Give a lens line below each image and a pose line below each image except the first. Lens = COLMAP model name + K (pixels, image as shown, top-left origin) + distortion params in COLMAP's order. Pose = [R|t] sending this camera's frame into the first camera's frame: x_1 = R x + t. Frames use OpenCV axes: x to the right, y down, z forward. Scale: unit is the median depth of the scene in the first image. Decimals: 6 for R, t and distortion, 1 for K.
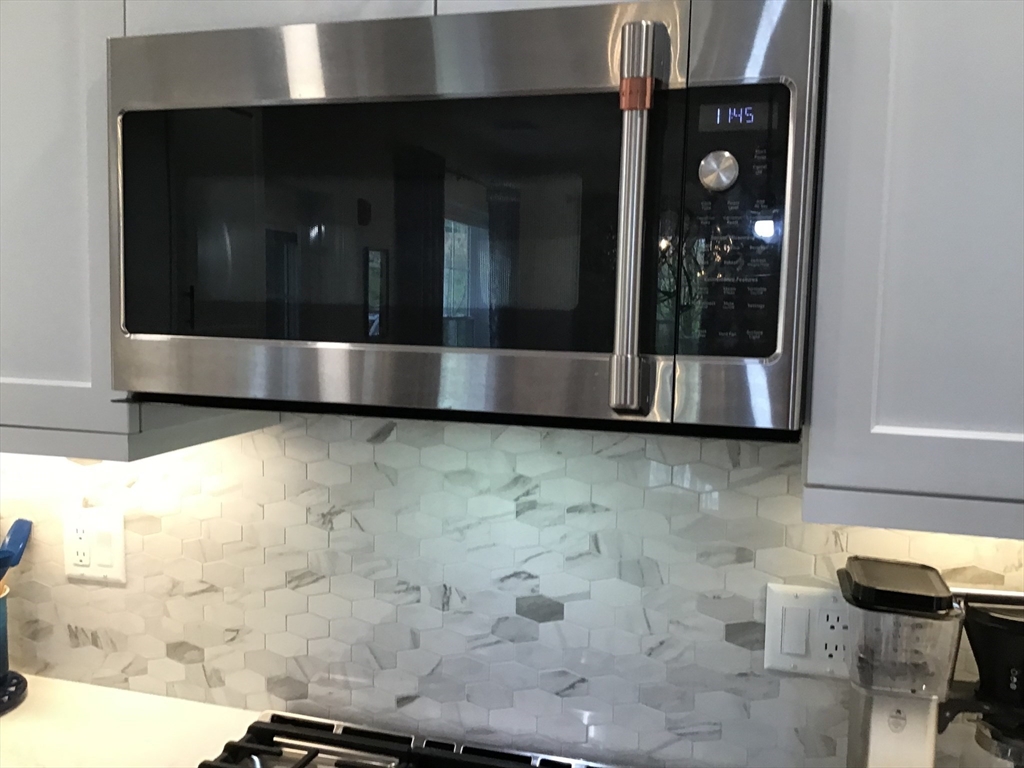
lens RADIAL K [[929.4, 0, 512.0], [0, 929.4, 384.0], [0, 0, 1]] dist [0.125878, -0.247871]
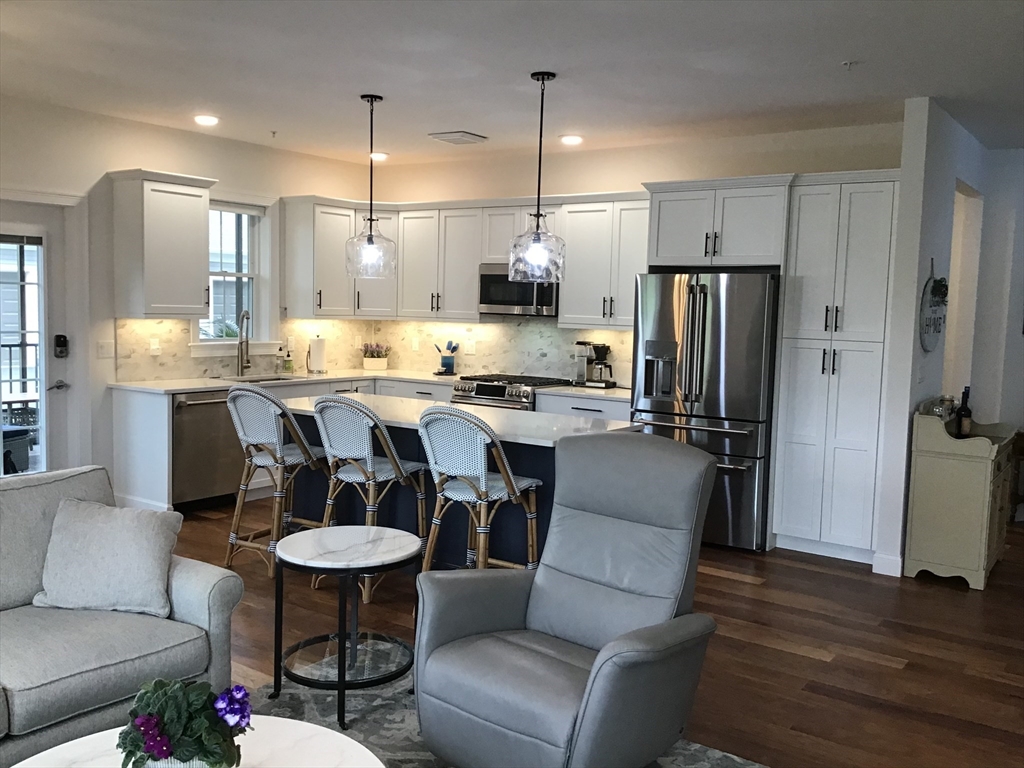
lens RADIAL K [[929.4, 0, 512.0], [0, 929.4, 384.0], [0, 0, 1]] dist [0.125878, -0.247871]
pose [[0.949081, 0.033948, -0.313197, 1.649374], [-0.041463, 0.998989, -0.017363, 0.527866], [0.312291, 0.029465, 0.949529, -4.499304]]
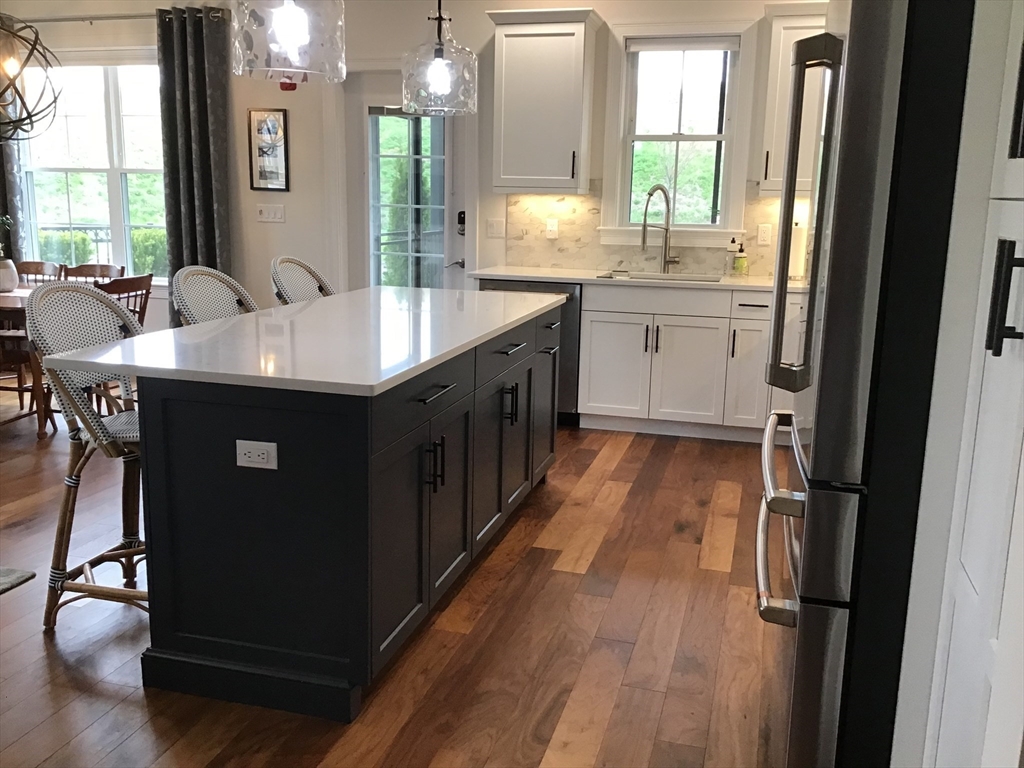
lens RADIAL K [[929.4, 0, 512.0], [0, 929.4, 384.0], [0, 0, 1]] dist [0.125878, -0.247871]
pose [[0.012585, 0.183064, -0.983020, 2.631095], [-0.123212, 0.975890, 0.180159, 0.263072], [0.992301, 0.118852, 0.034837, -0.485776]]
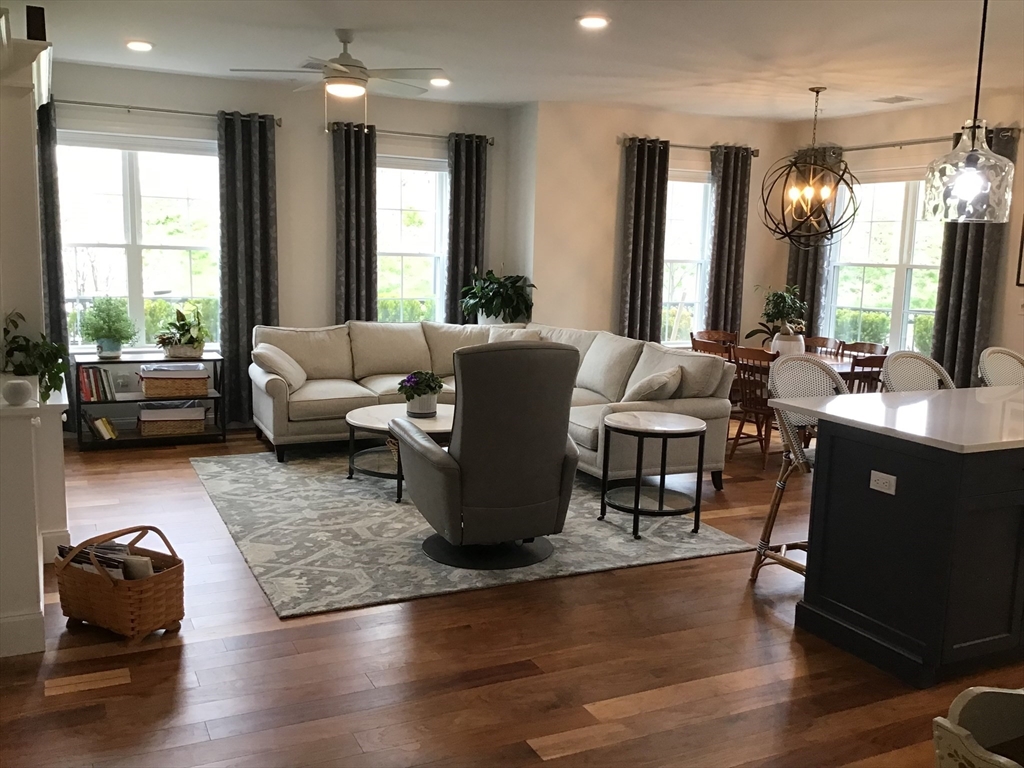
lens RADIAL K [[929.4, 0, 512.0], [0, 929.4, 384.0], [0, 0, 1]] dist [0.125878, -0.247871]
pose [[-0.732043, 0.057480, -0.678830, 3.389113], [-0.114386, 0.971918, 0.205650, 0.096073], [0.671587, 0.228193, -0.704910, 0.190929]]
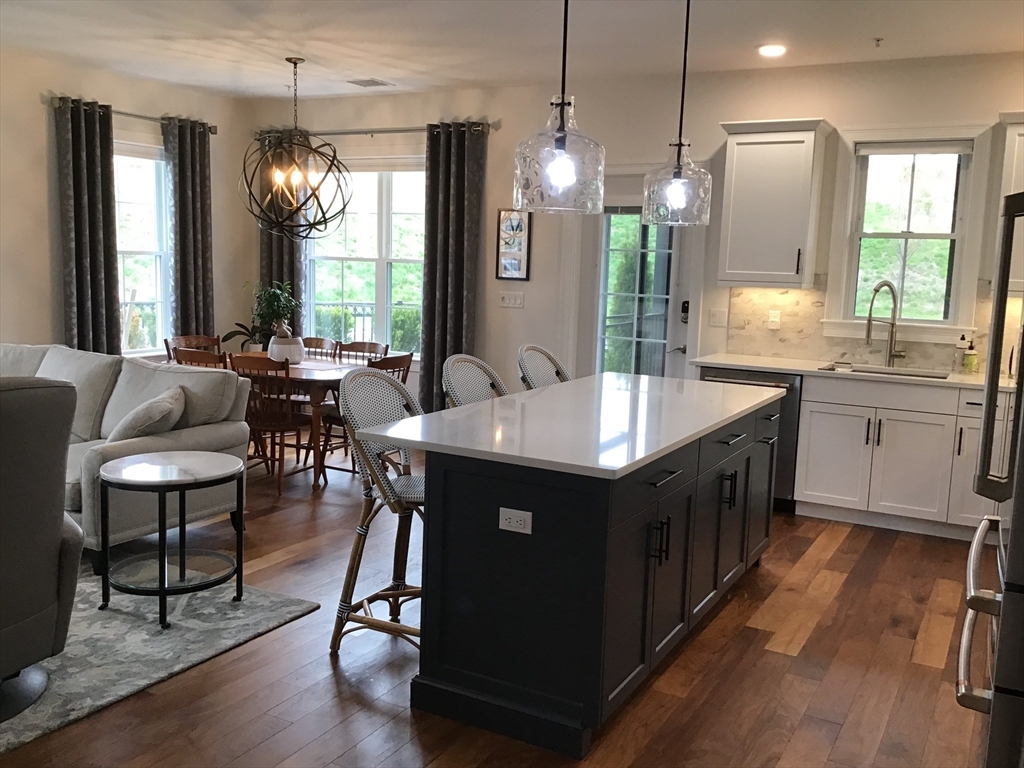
lens RADIAL K [[929.4, 0, 512.0], [0, 929.4, 384.0], [0, 0, 1]] dist [0.125878, -0.247871]
pose [[-0.213671, 0.105704, -0.971170, 2.955898], [-0.136215, 0.981194, 0.136765, 0.172332], [0.967362, 0.161511, -0.195254, -0.527833]]
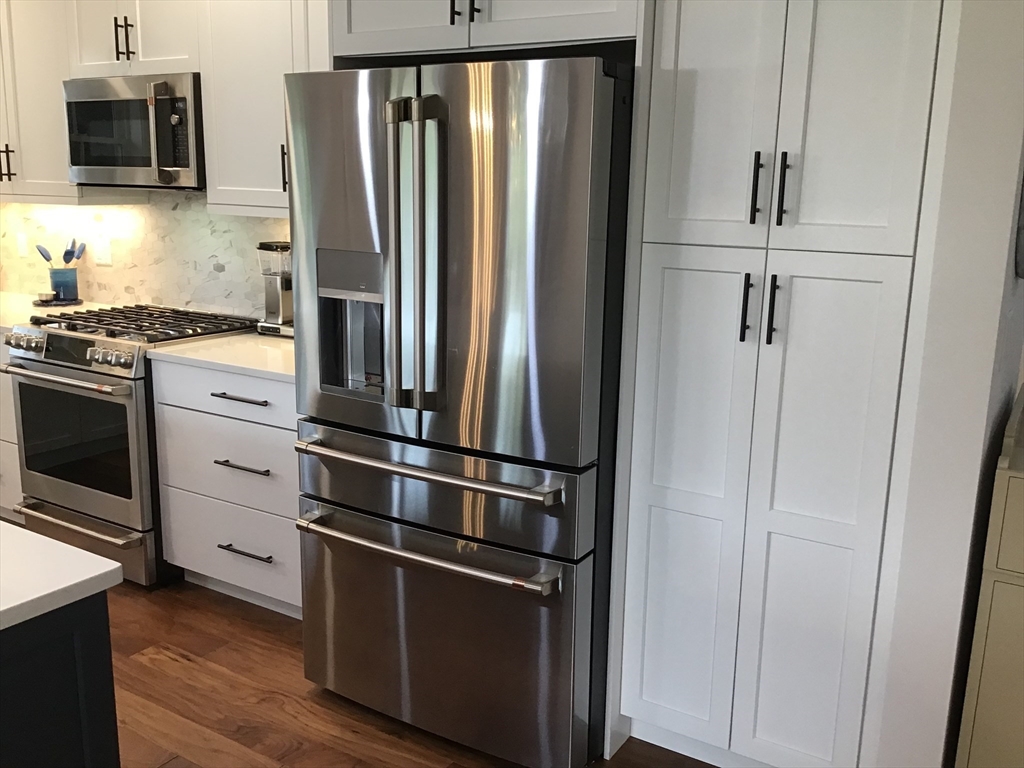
lens RADIAL K [[929.4, 0, 512.0], [0, 929.4, 384.0], [0, 0, 1]] dist [0.125878, -0.247871]
pose [[0.964278, 0.055641, -0.258984, 1.689947], [-0.028630, 0.993855, 0.106922, 0.261809], [0.263341, -0.095688, 0.959945, -1.605946]]
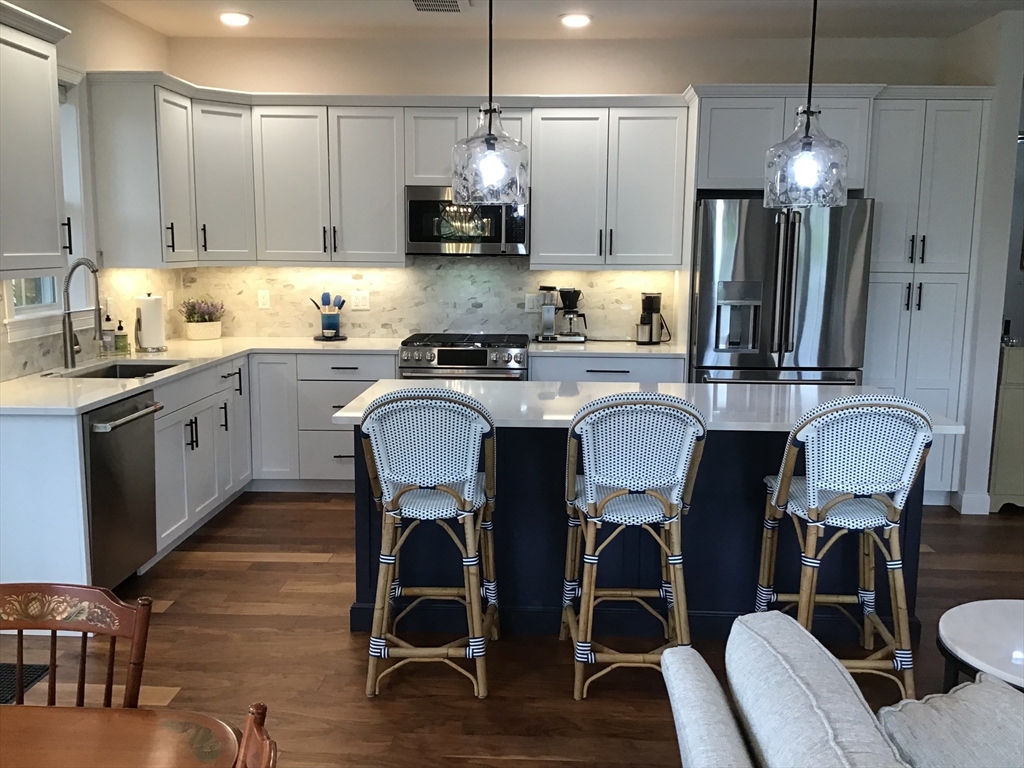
lens RADIAL K [[929.4, 0, 512.0], [0, 929.4, 384.0], [0, 0, 1]] dist [0.125878, -0.247871]
pose [[0.967801, -0.048145, 0.247069, -0.934621], [0.036186, 0.997953, 0.052721, 0.388337], [-0.249102, -0.042082, 0.967563, -3.395746]]
